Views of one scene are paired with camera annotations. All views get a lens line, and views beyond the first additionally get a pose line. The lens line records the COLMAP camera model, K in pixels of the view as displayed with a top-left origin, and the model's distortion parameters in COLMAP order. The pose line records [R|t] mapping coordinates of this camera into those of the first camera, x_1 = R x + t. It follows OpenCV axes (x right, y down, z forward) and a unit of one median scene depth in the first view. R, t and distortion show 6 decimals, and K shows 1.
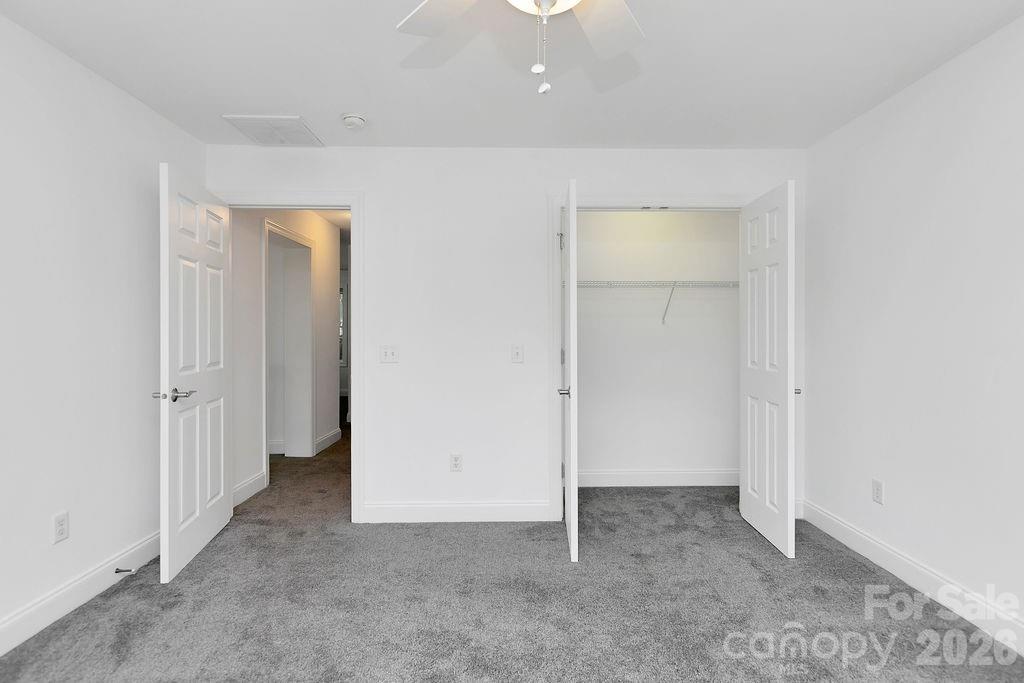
lens RADIAL K [[506.7, 0, 511.9], [0, 506.7, 332.8], [0, 0, 1]] dist [0.000103, 0.000190]
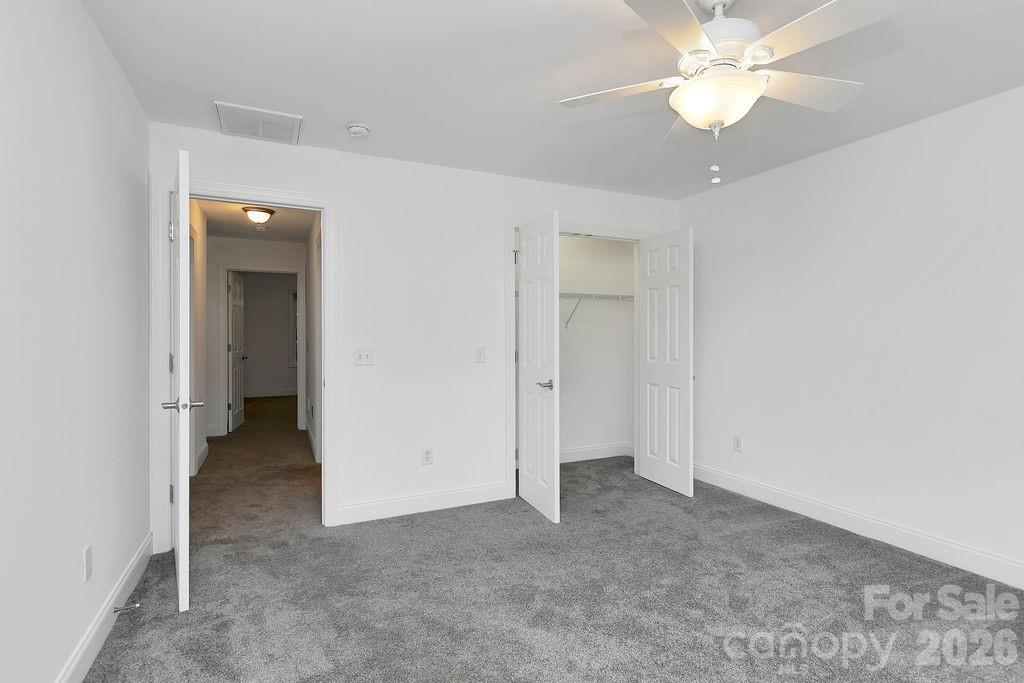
lens RADIAL K [[506.7, 0, 511.9], [0, 506.7, 332.8], [0, 0, 1]] dist [0.000103, 0.000190]
pose [[0.910797, 0.001381, 0.412852, -0.438031], [0.000165, 0.999993, -0.003708, -0.002444], [-0.412855, 0.003446, 0.910790, -0.062856]]
